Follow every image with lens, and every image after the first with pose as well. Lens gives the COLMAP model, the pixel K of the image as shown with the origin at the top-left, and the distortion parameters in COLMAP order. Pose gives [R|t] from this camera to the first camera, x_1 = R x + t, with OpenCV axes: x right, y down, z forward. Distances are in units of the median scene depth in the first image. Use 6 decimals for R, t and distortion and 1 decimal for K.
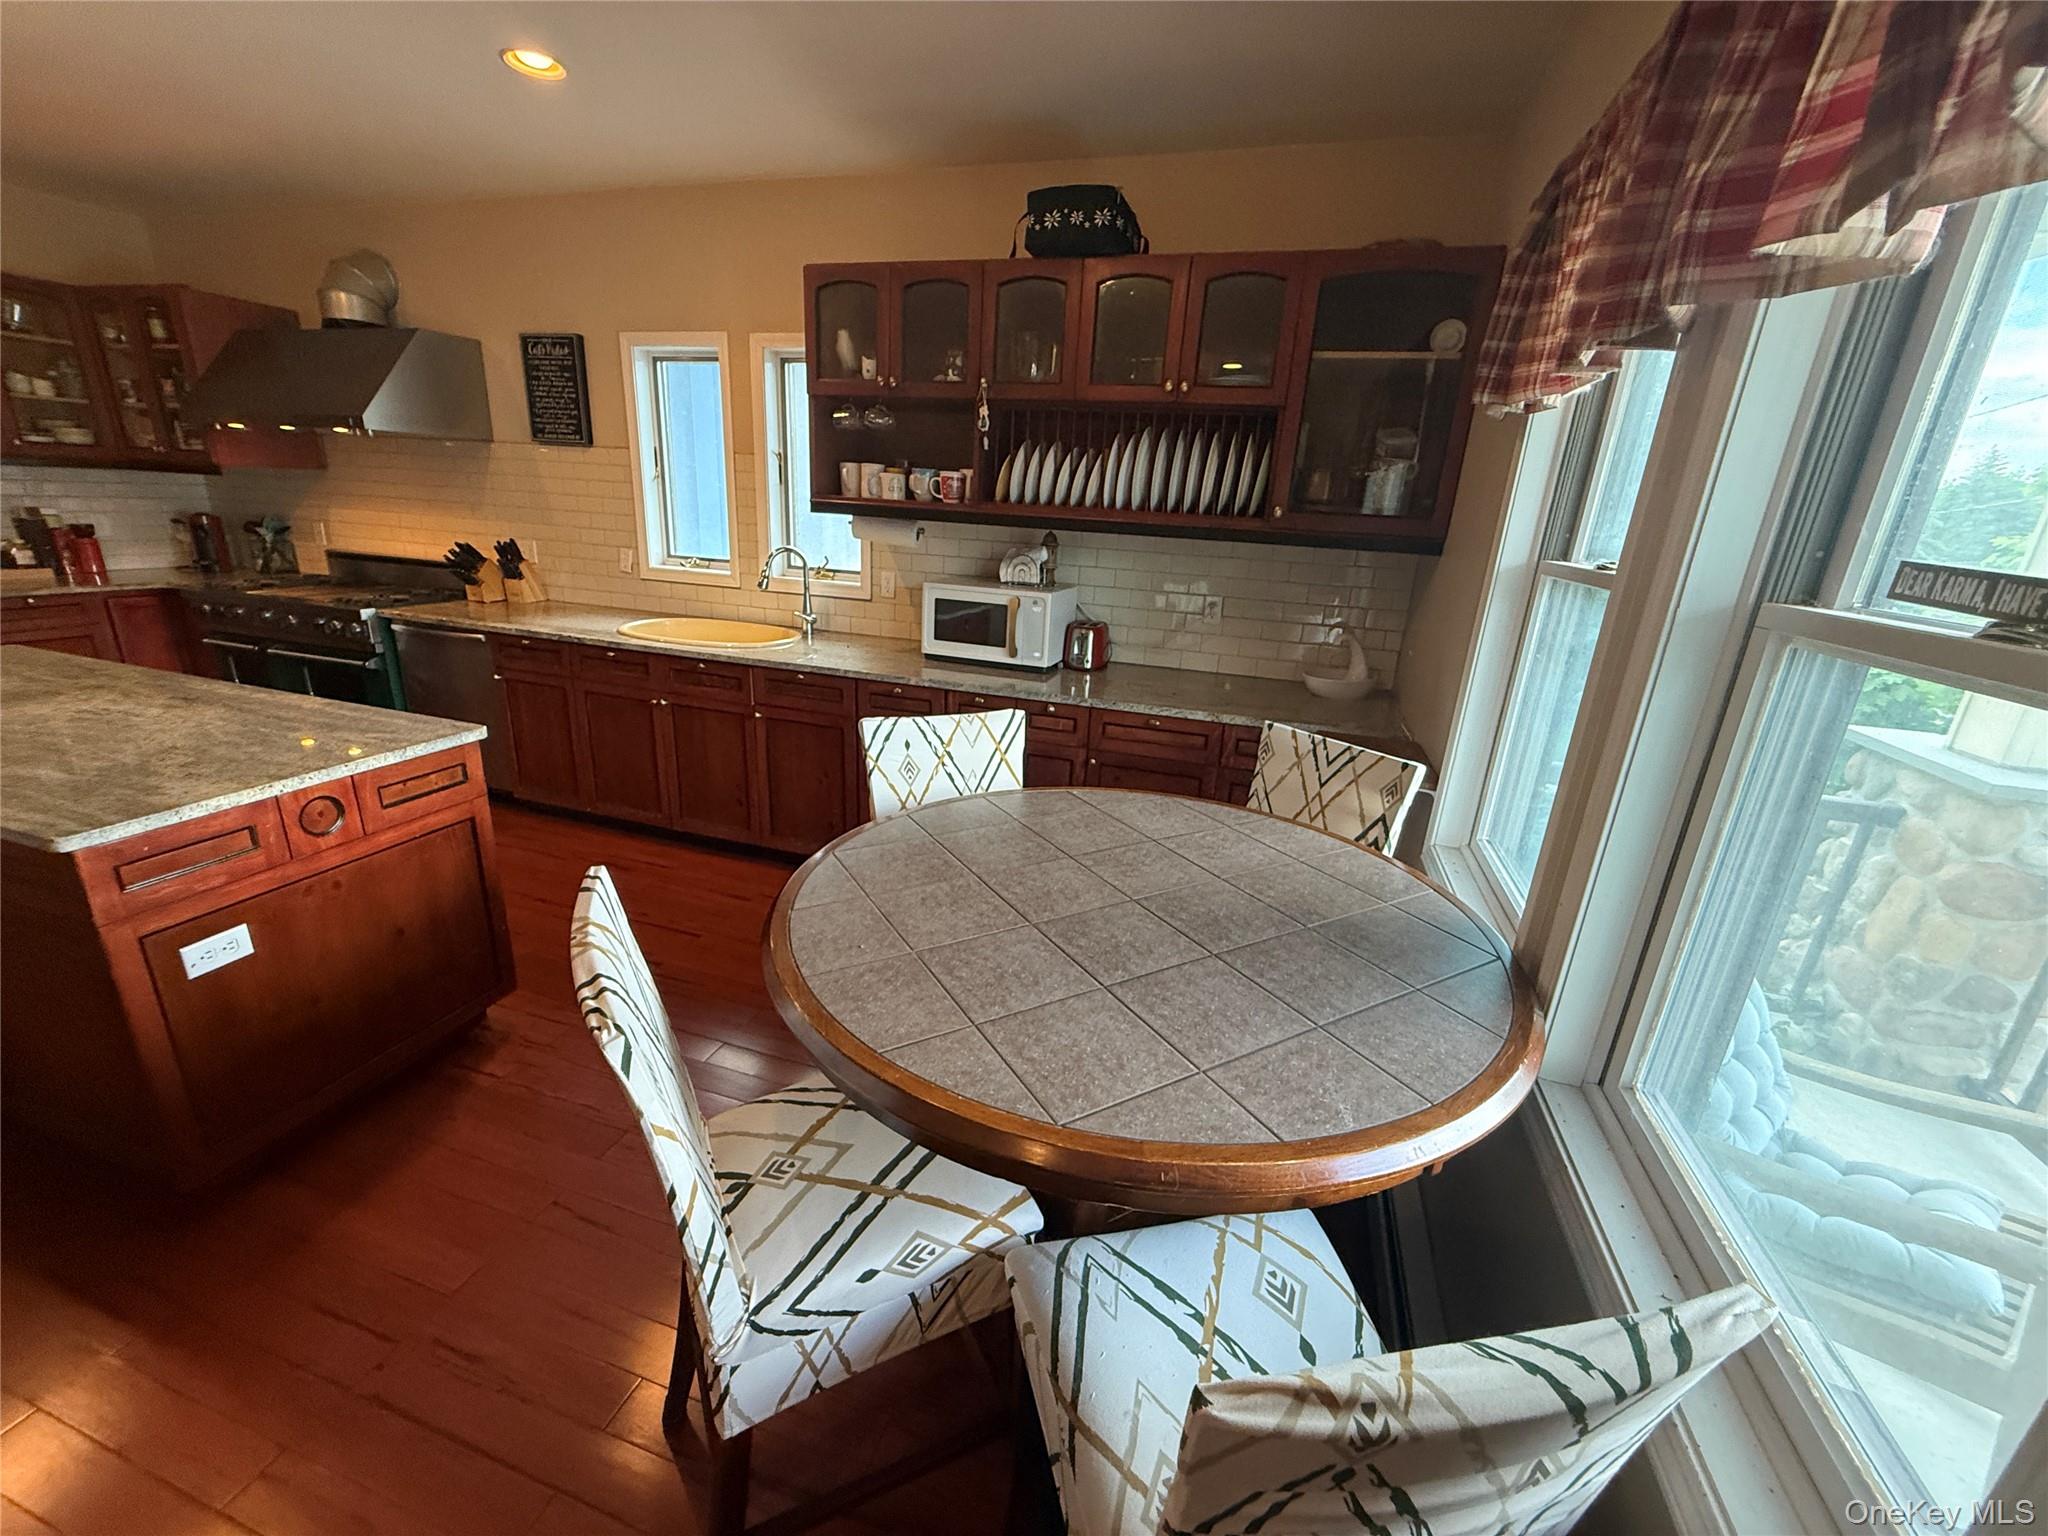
lens RADIAL K [[819.5, 0, 1019.3], [0, 819.5, 768.9], [0, 0, 1]] dist [-0.000134, 0.000114]
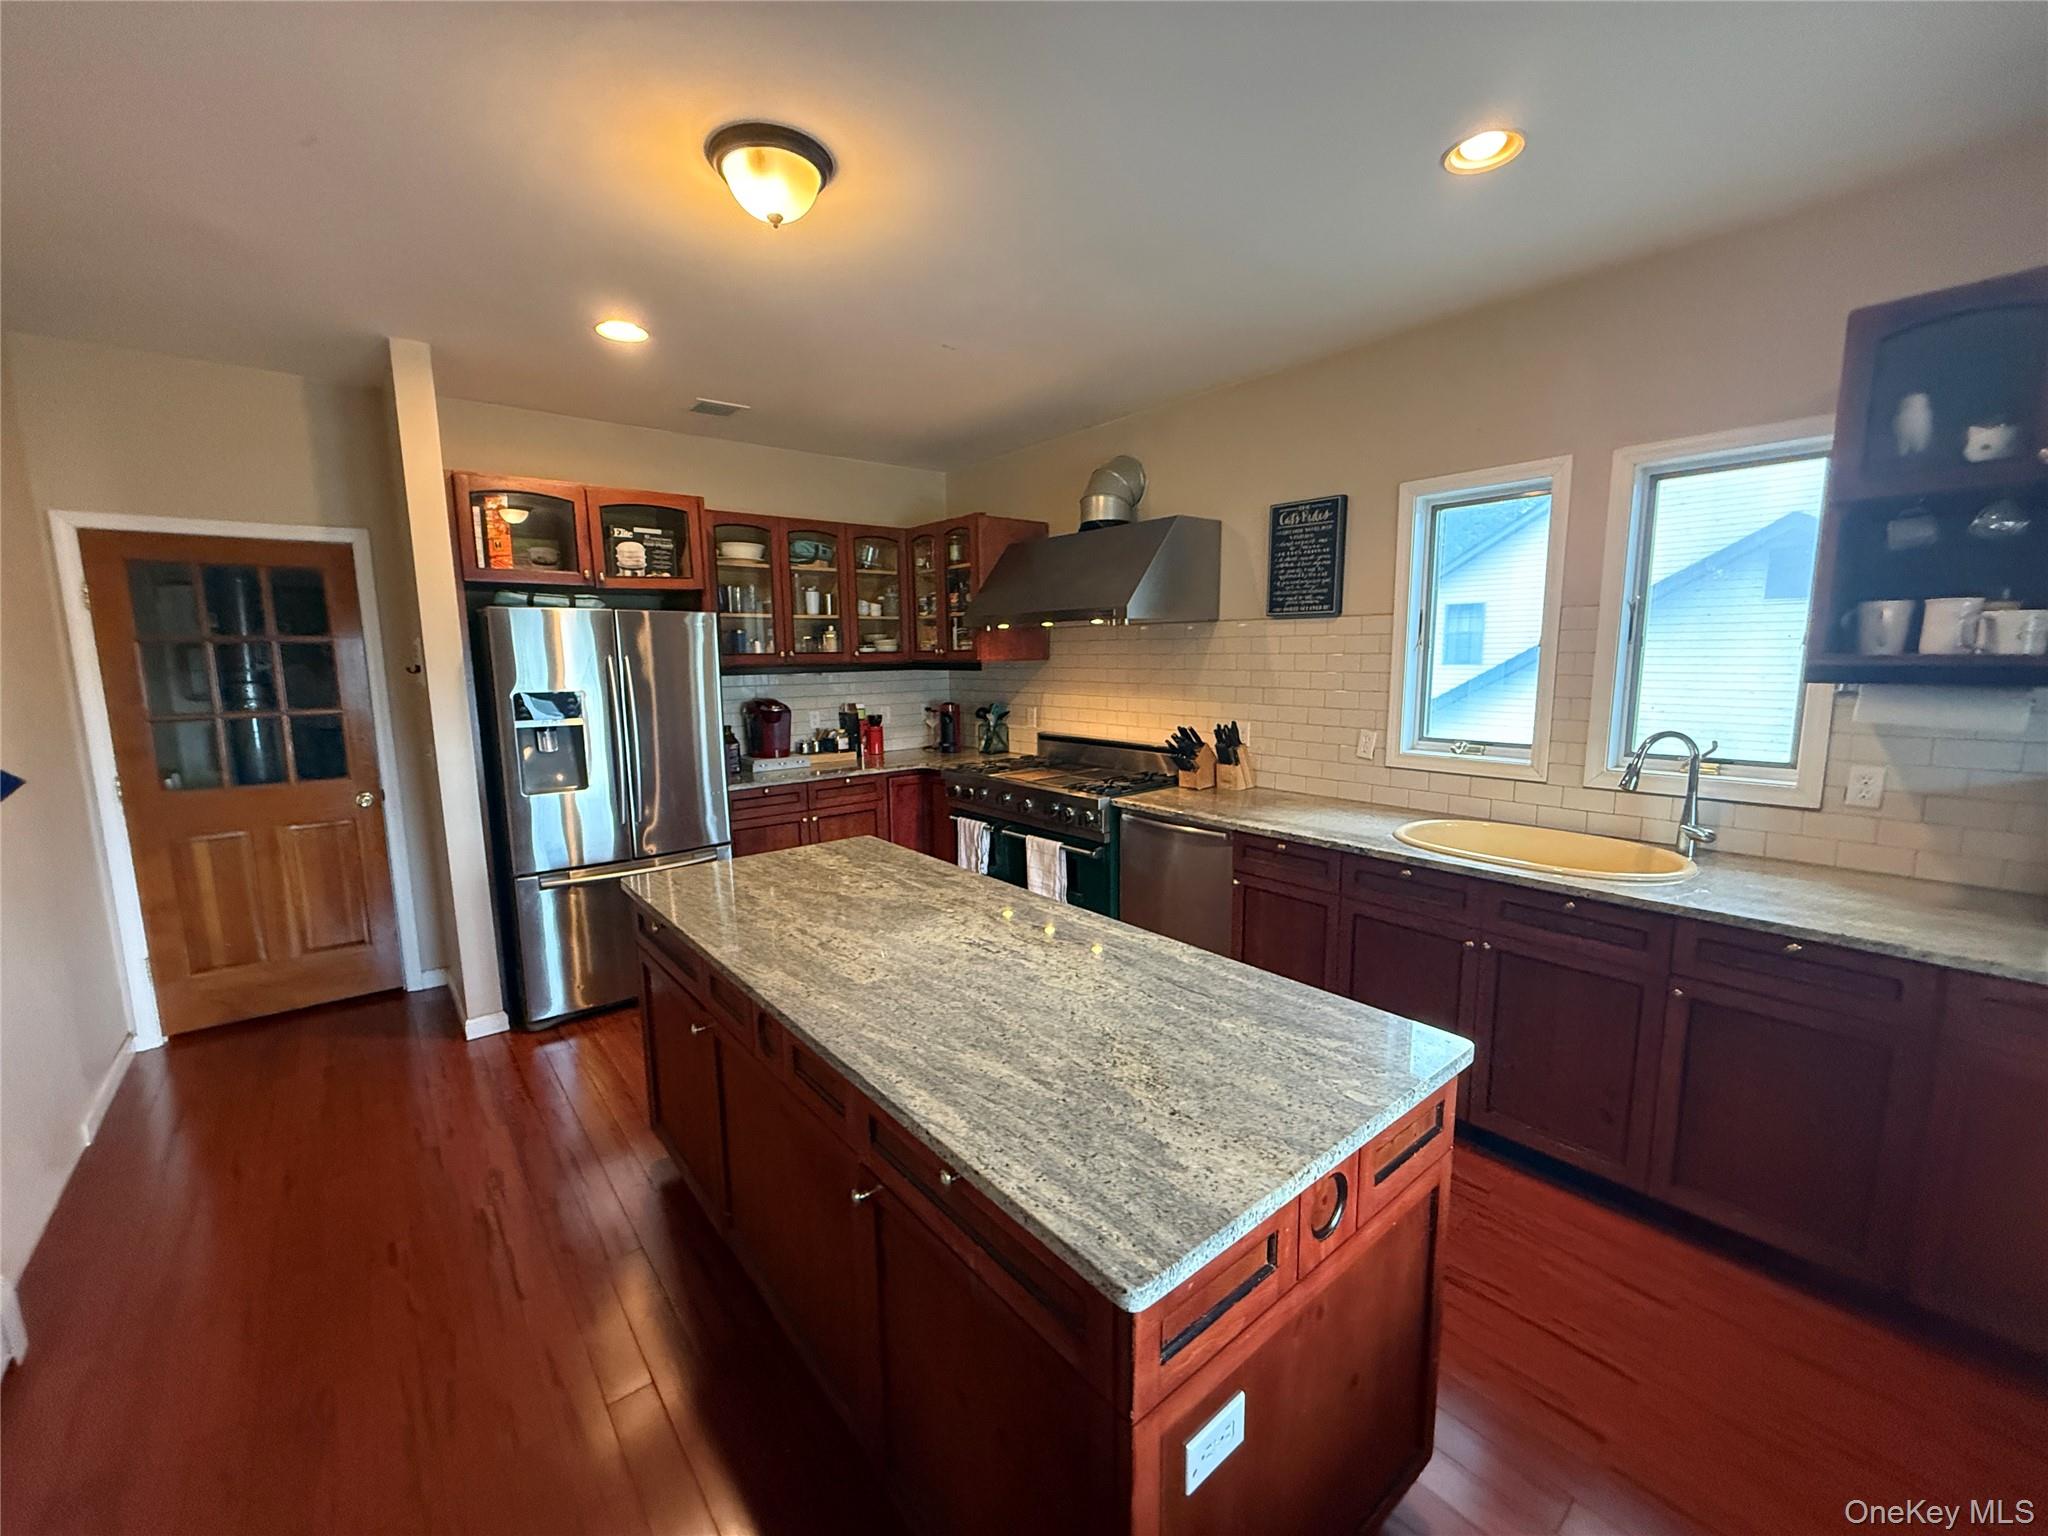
lens RADIAL K [[819.5, 0, 1019.4], [0, 819.5, 770.1], [0, 0, 1]] dist [-0.000134, 0.000114]
pose [[0.838460, 0.014528, -0.544769, -0.341787], [-0.113002, 0.982552, -0.147721, -0.071229], [0.533118, 0.185418, 0.825473, 0.143996]]
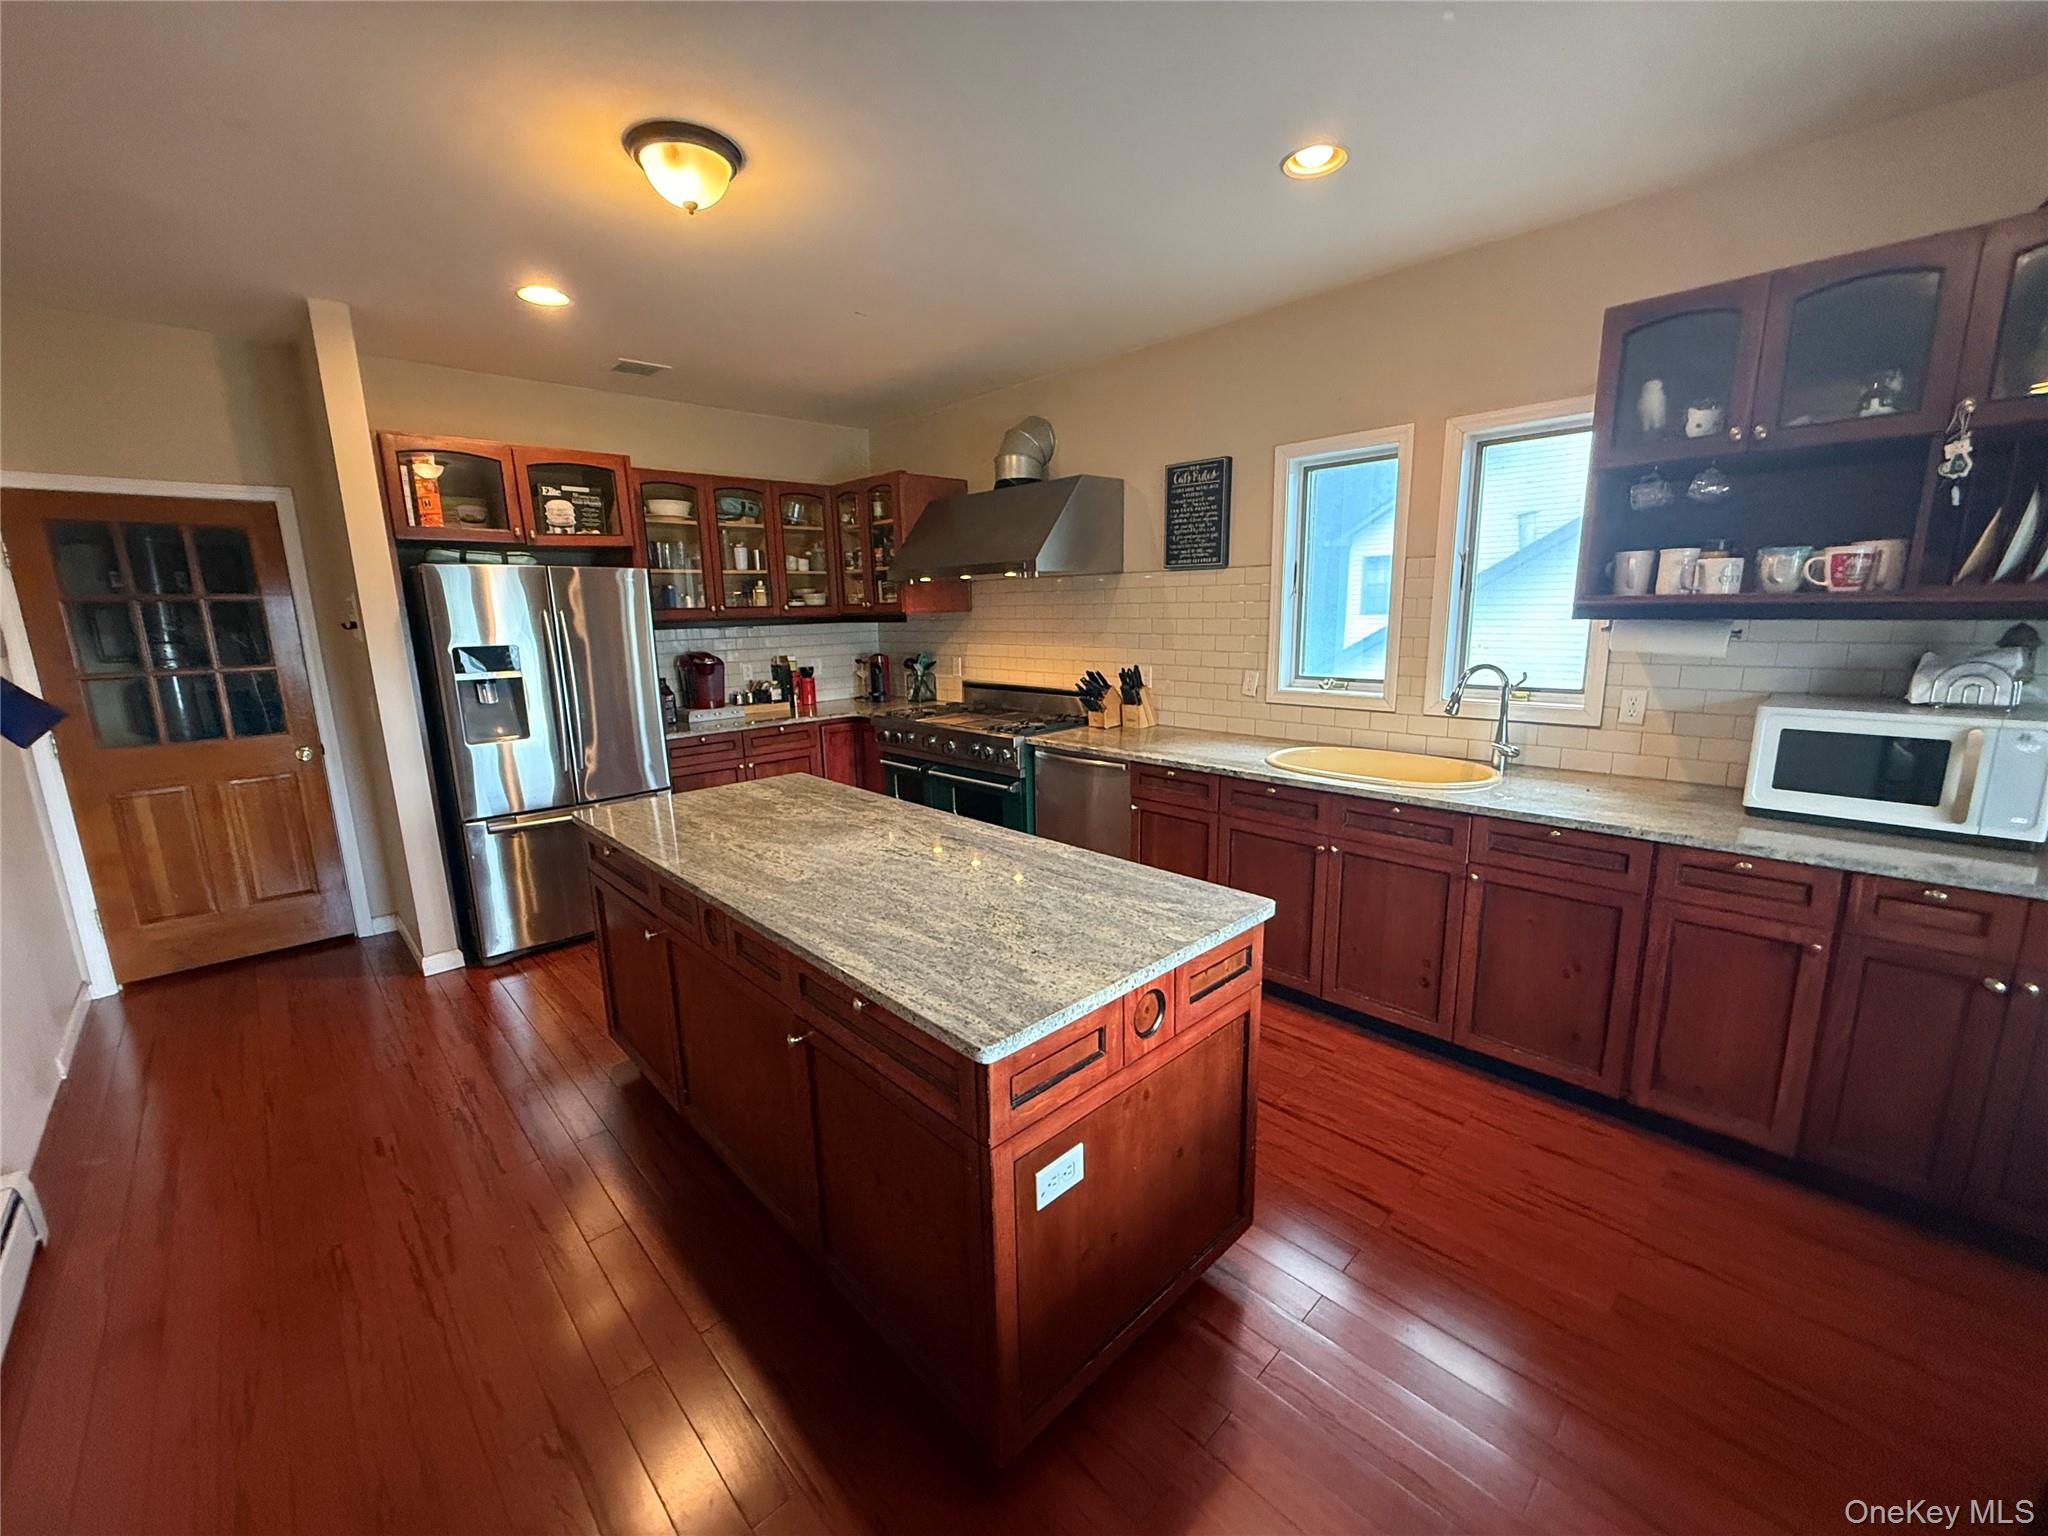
lens RADIAL K [[819.5, 0, 1019.2], [0, 819.5, 770.1], [0, 0, 1]] dist [-0.000134, 0.000114]
pose [[0.874752, 0.022822, -0.484033, -0.273415], [-0.082706, 0.991265, -0.102731, -0.043200], [0.477460, 0.129896, 0.868999, 0.089077]]
